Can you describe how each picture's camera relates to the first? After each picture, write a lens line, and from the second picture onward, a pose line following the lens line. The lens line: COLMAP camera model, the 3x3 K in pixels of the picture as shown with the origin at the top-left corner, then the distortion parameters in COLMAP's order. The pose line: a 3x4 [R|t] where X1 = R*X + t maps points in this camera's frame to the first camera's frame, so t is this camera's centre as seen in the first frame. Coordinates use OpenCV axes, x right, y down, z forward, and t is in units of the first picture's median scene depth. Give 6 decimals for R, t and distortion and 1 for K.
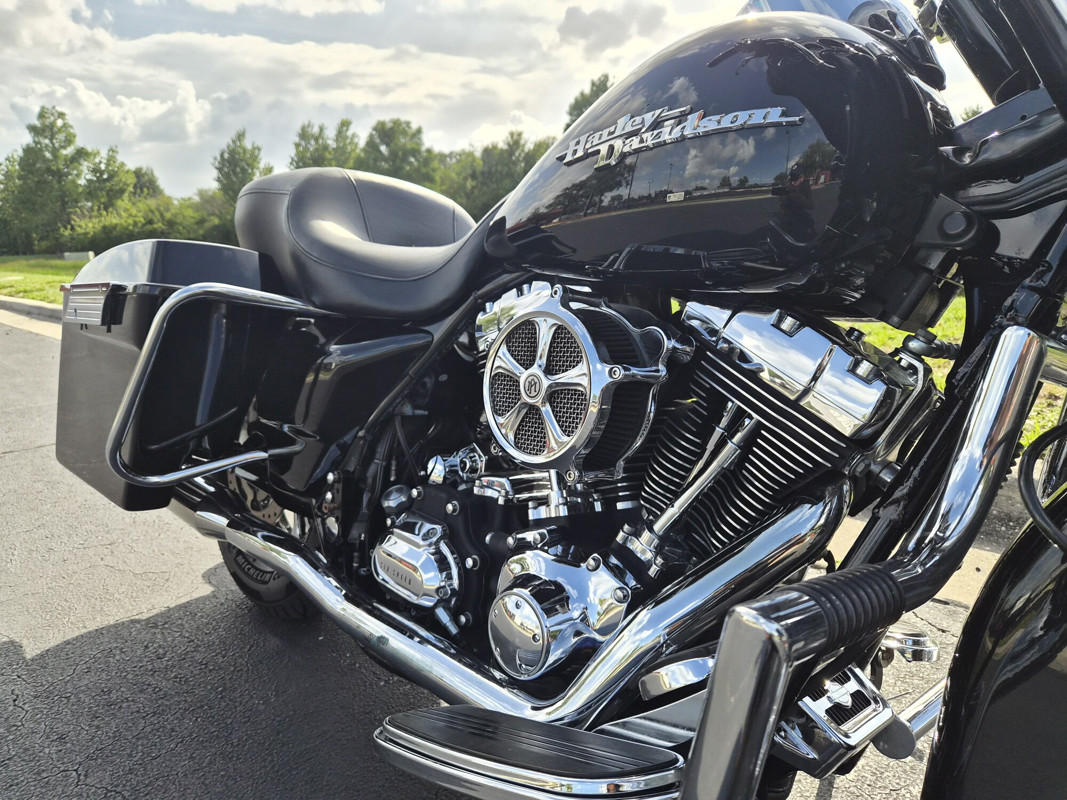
lens RADIAL K [[724.6, 0, 521.3], [0, 724.6, 387.5], [0, 0, 1]] dist [0.046738, -0.040076]
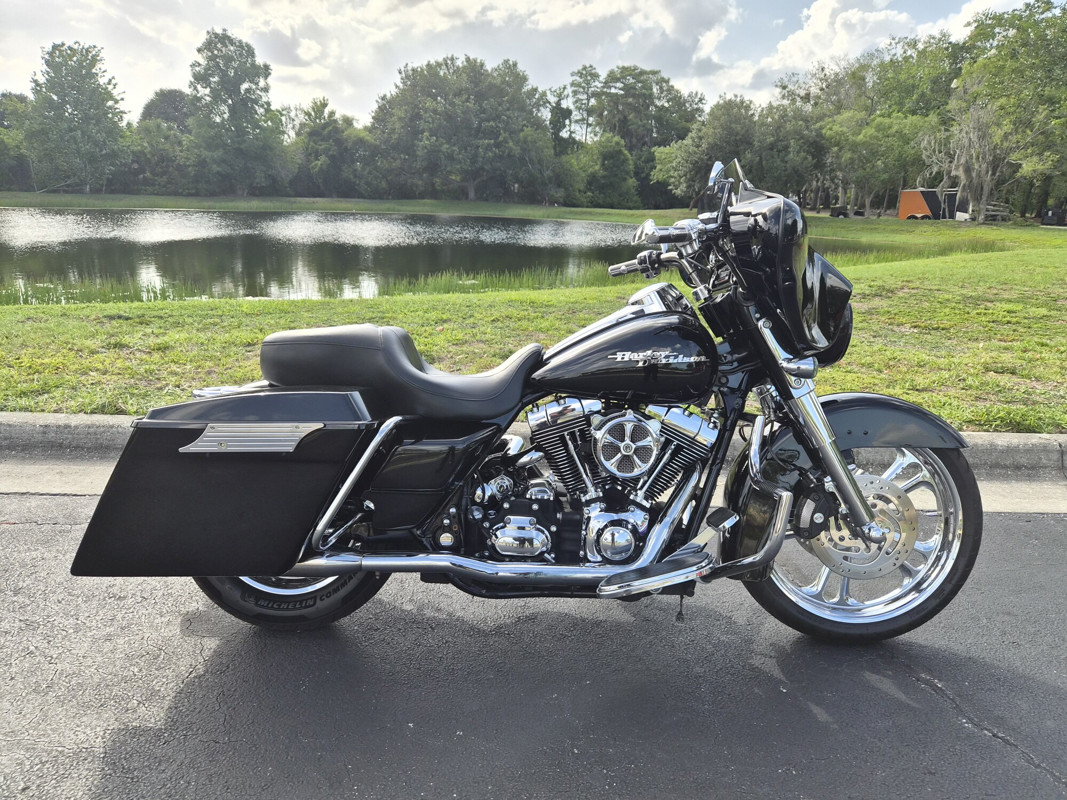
lens RADIAL K [[718.4, 0, 522.1], [0, 718.4, 396.3], [0, 0, 1]] dist [0.048126, -0.035383]
pose [[0.697982, -0.135560, 0.703168, -1.640736], [0.098380, 0.990761, 0.093350, -0.373663], [-0.709325, 0.004021, 0.704870, -0.472432]]
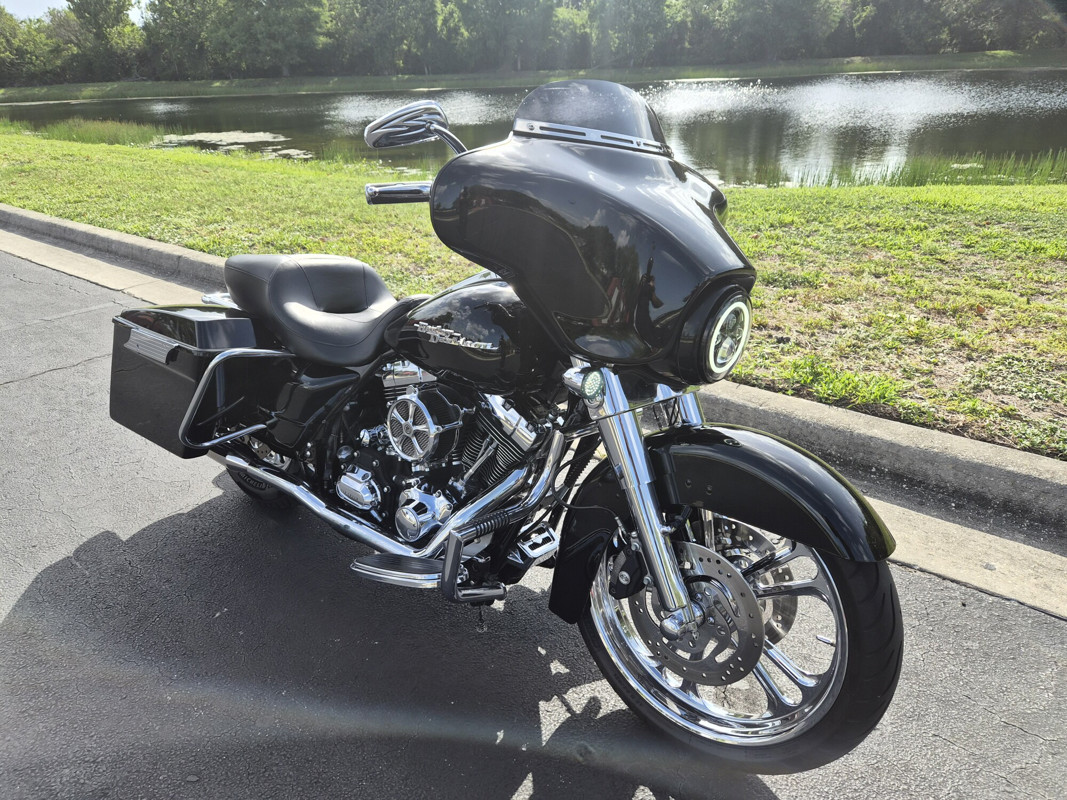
lens RADIAL K [[718.4, 0, 522.1], [0, 718.4, 396.3], [0, 0, 1]] dist [0.048126, -0.035383]
pose [[0.992581, -0.040051, 0.114800, 0.095840], [0.014044, 0.975636, 0.218944, -0.489874], [-0.120772, -0.215707, 0.968961, -1.048772]]
